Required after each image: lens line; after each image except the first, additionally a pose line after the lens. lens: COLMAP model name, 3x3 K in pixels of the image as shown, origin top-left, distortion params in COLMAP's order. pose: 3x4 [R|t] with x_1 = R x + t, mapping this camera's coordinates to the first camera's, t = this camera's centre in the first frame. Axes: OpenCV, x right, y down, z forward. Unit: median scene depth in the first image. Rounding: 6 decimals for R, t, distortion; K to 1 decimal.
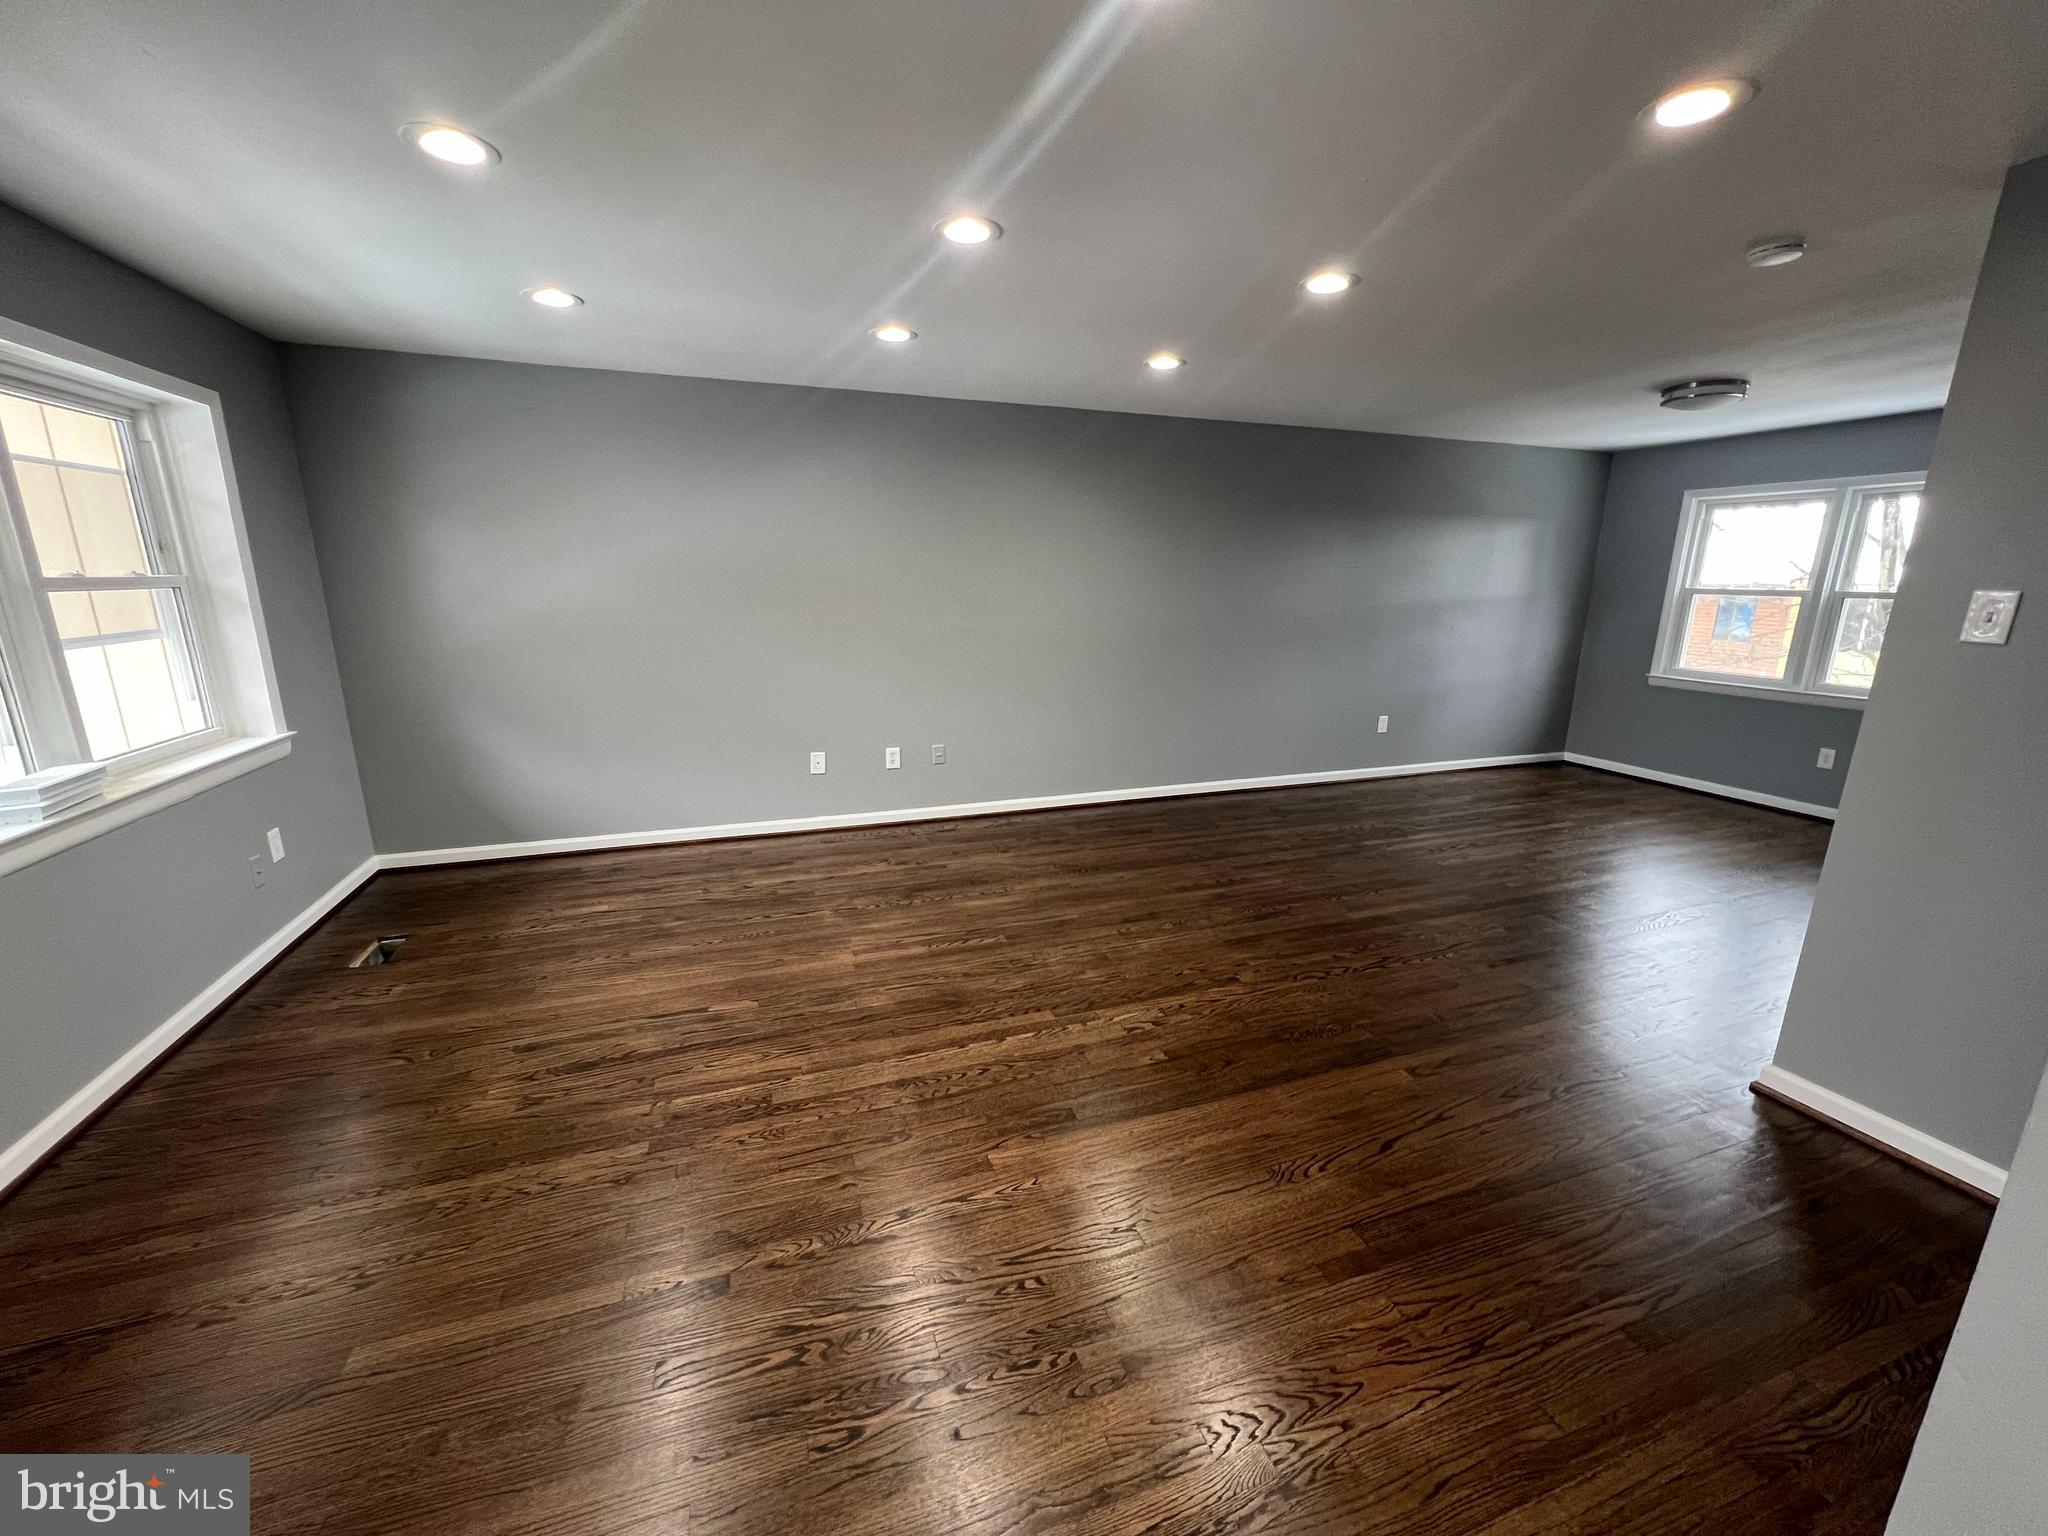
lens RADIAL K [[809.4, 0, 1021.9], [0, 809.4, 773.7], [0, 0, 1]] dist [-0.000669, 0.000077]
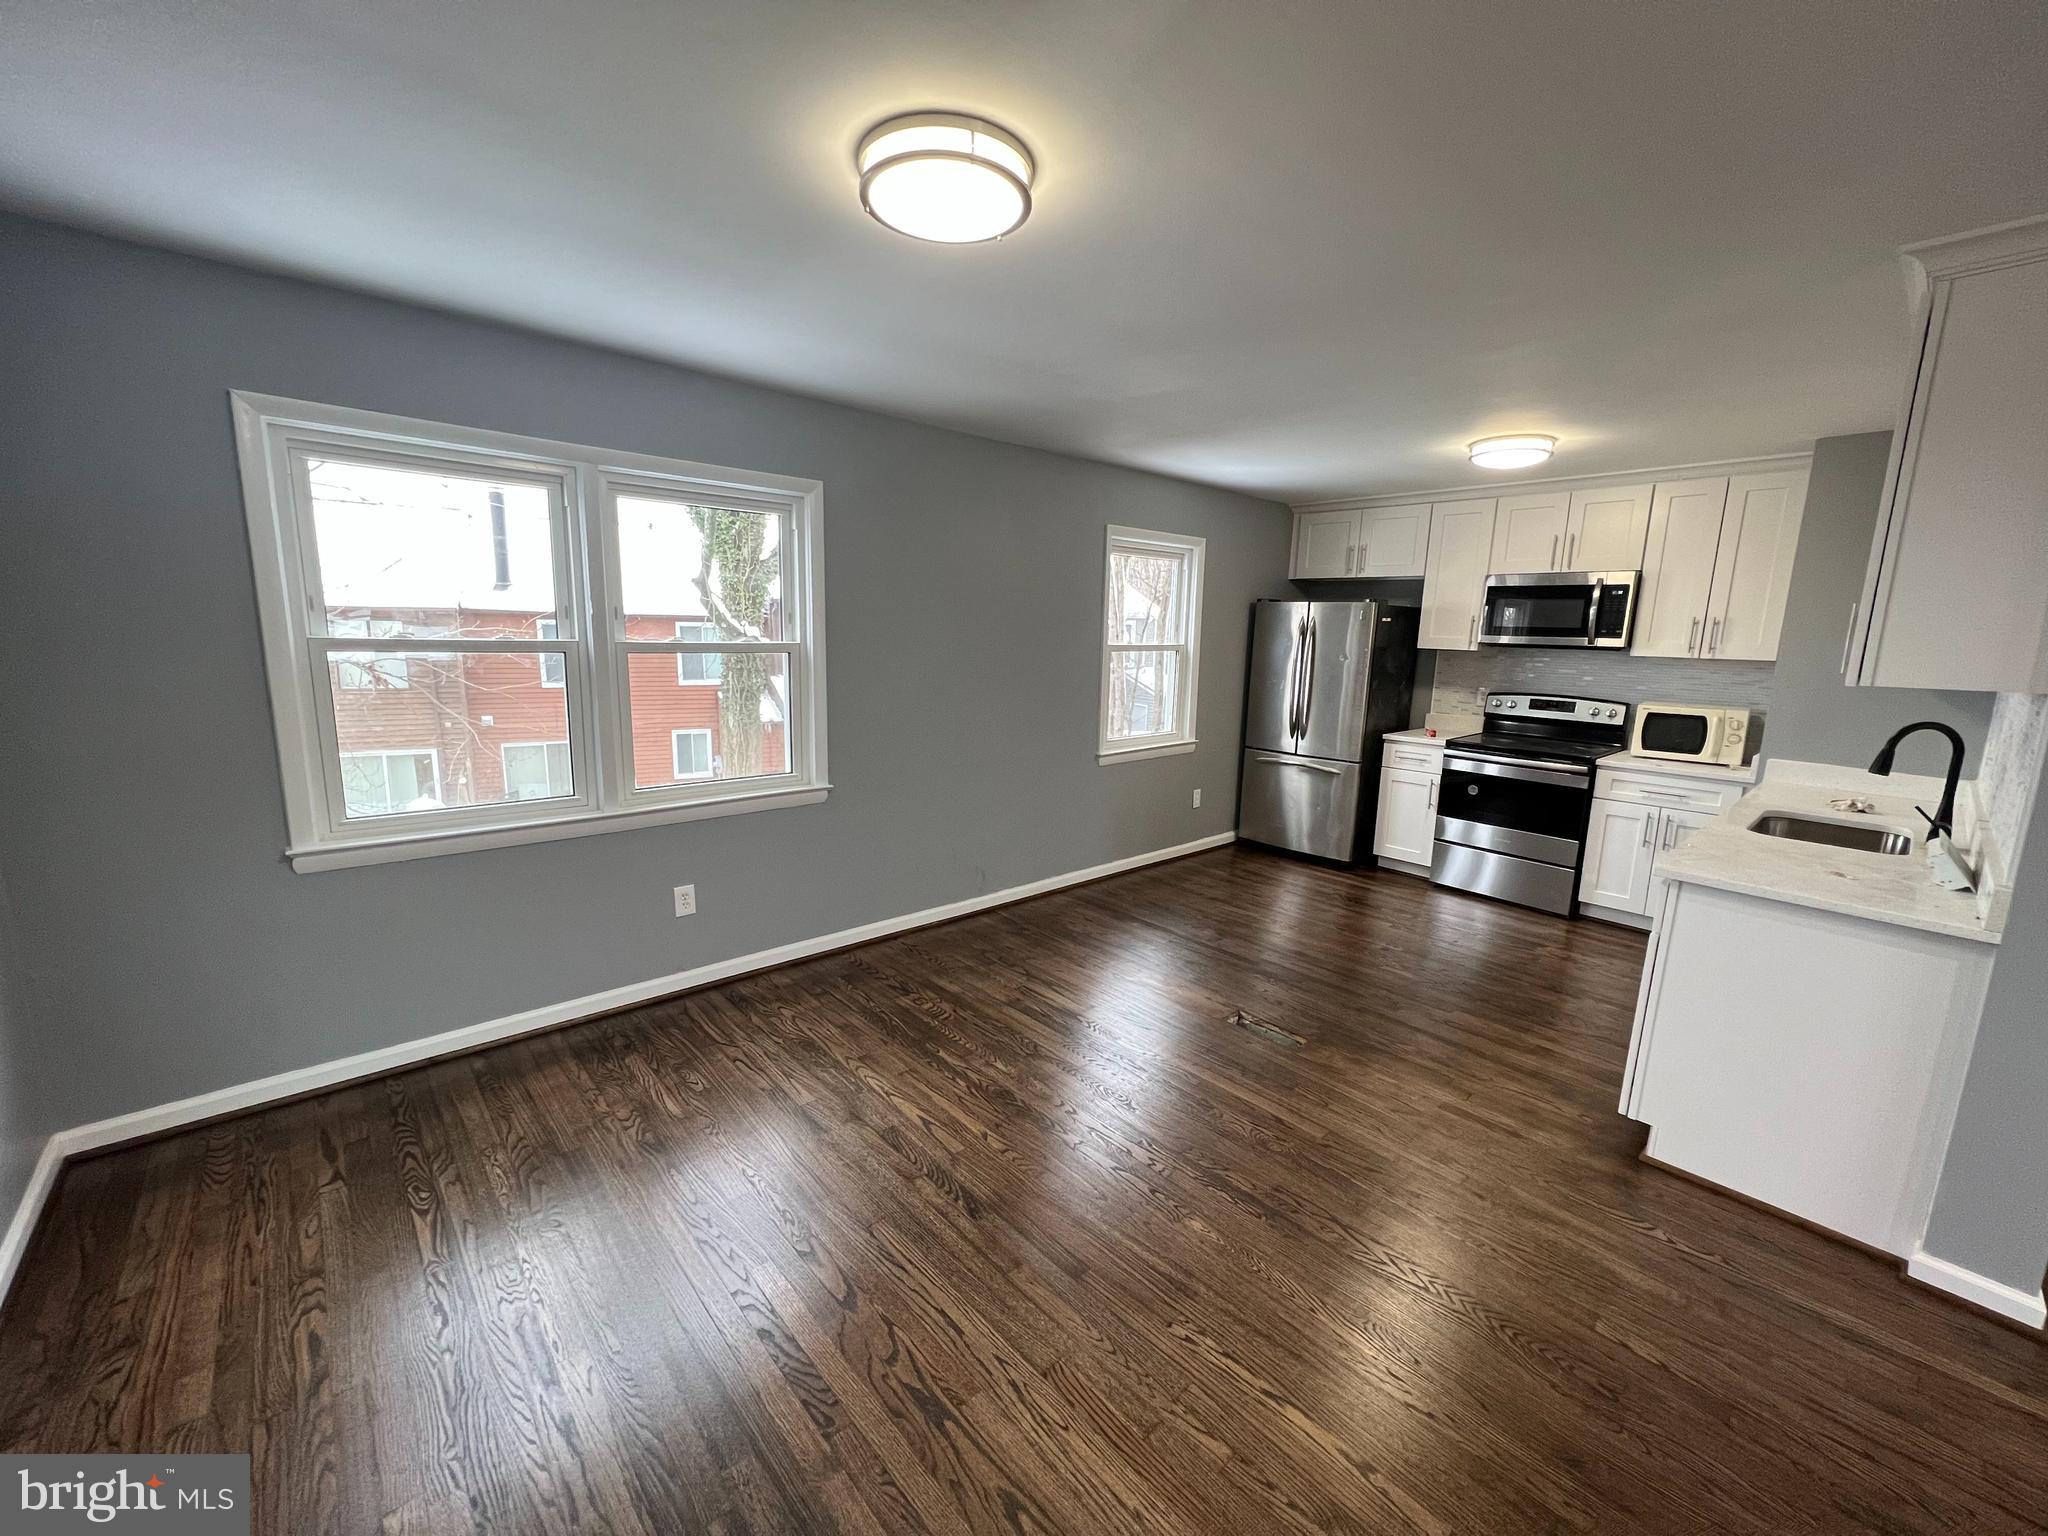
lens RADIAL K [[813.8, 0, 1029.9], [0, 813.8, 772.5], [0, 0, 1]] dist [0.000983, 0.000162]
pose [[-0.380611, -0.178576, 0.907329, 0.435361], [0.187810, 0.945801, 0.264931, -0.310174], [-0.905463, 0.271241, -0.326443, 1.246051]]
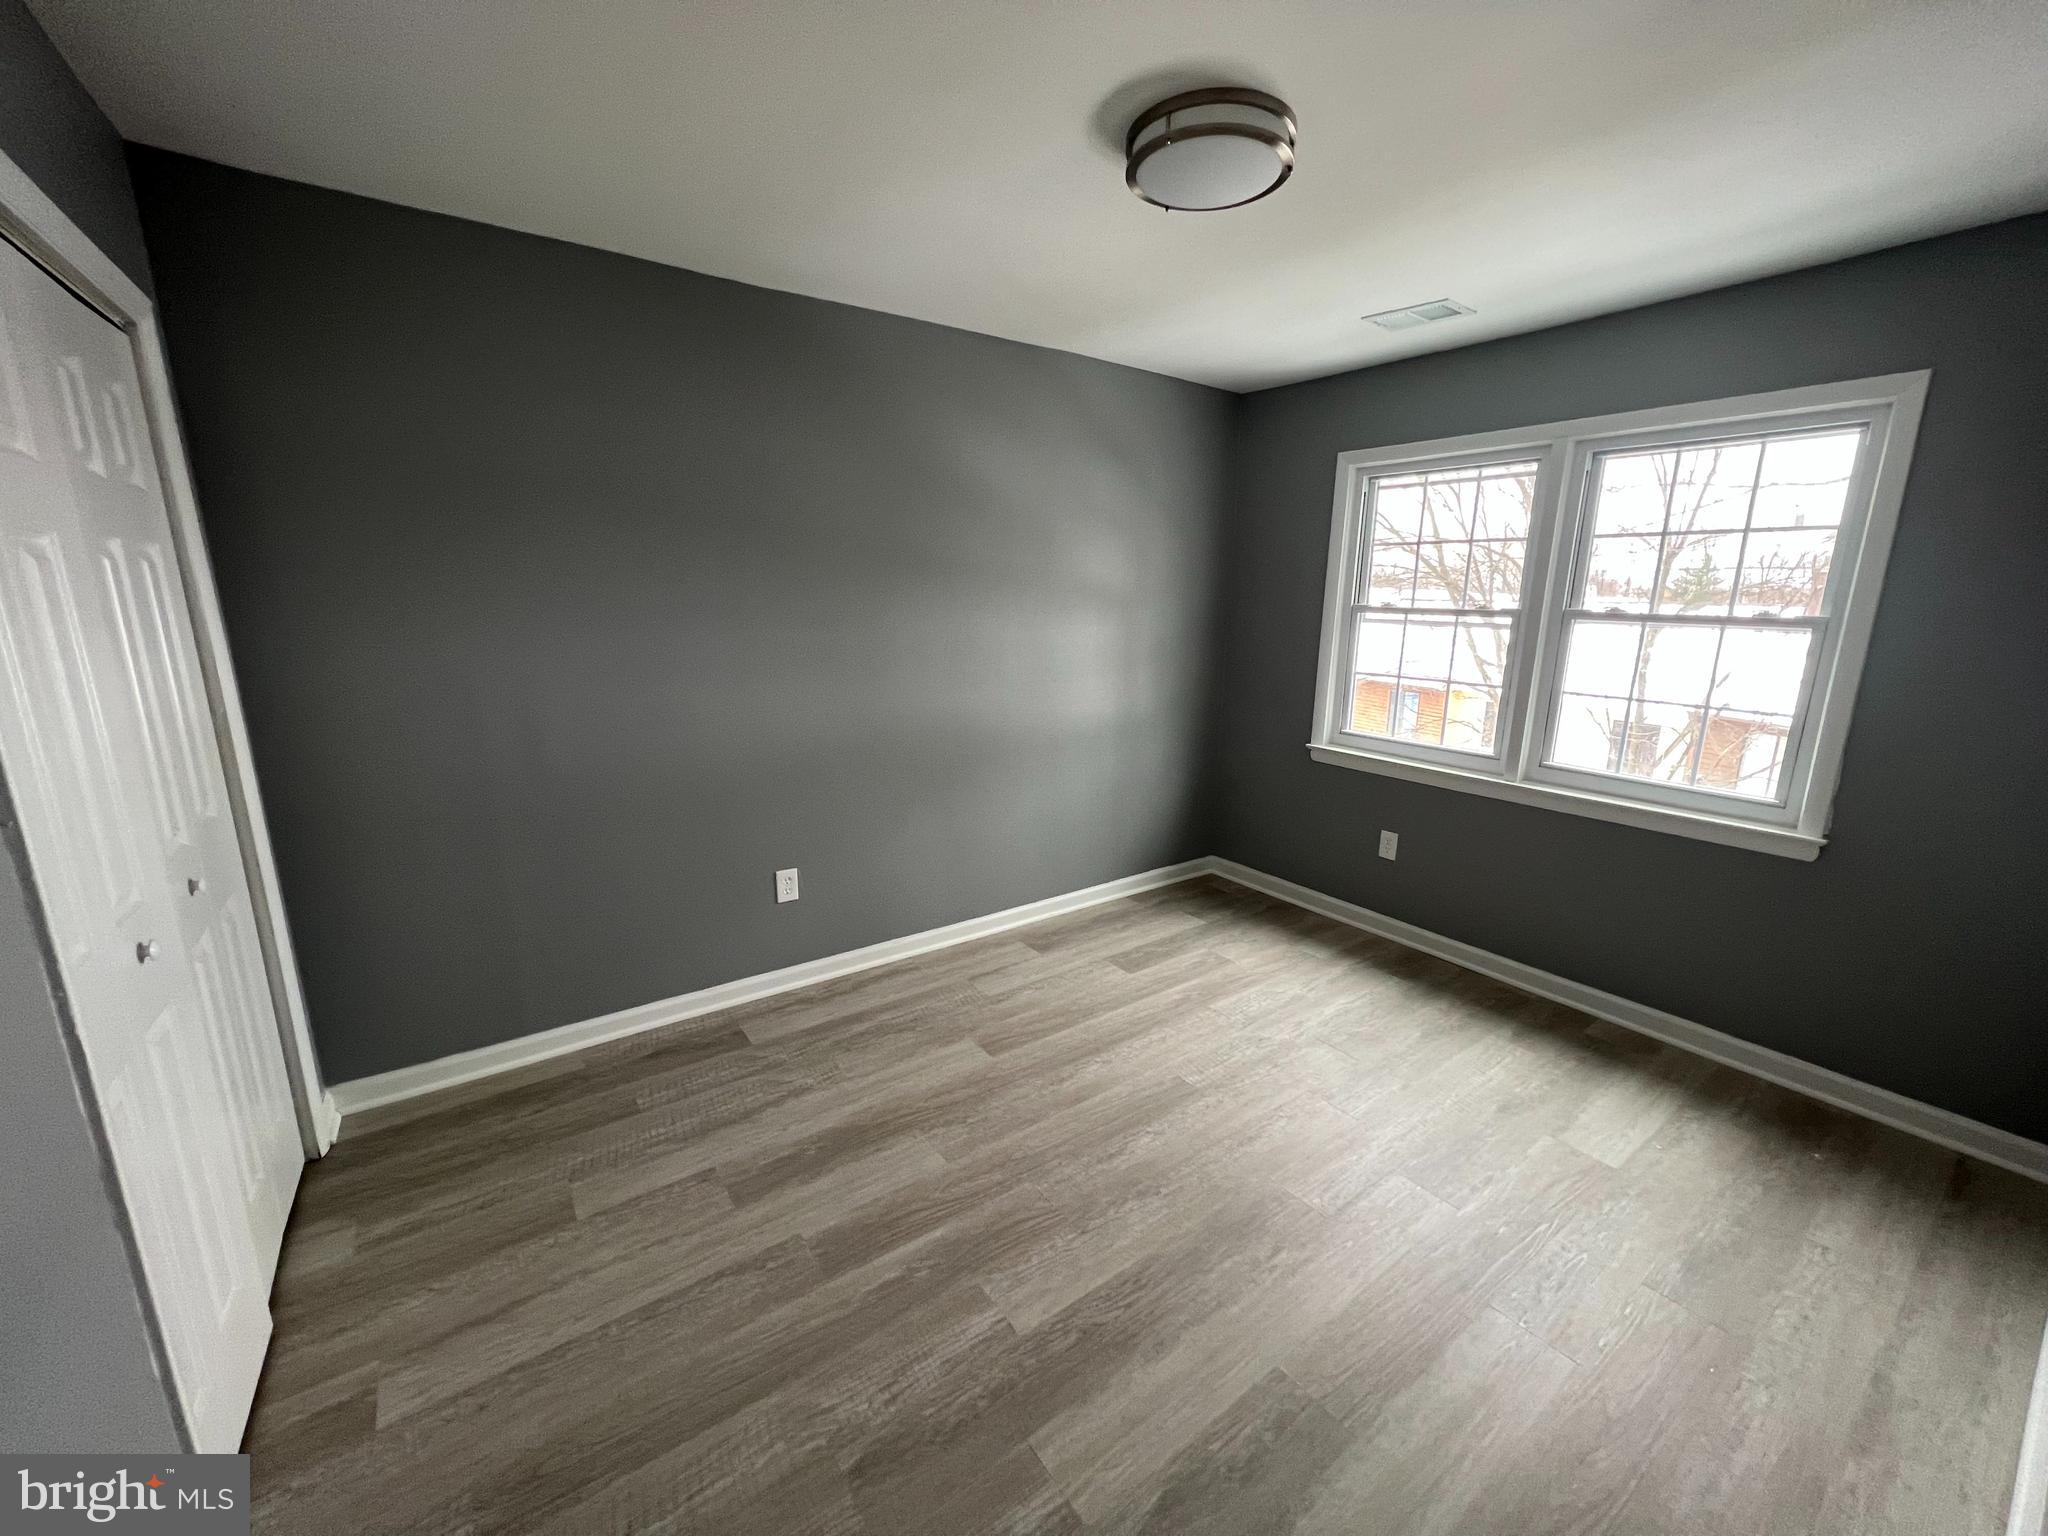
lens RADIAL K [[813.8, 0, 1029.9], [0, 813.8, 772.5], [0, 0, 1]] dist [0.000983, 0.000162]
pose [[0.961936, -0.061146, 0.266345, 0.622837], [0.063462, 0.997984, -0.000087, -0.180222], [-0.265803, 0.016986, 0.963878, 0.704862]]
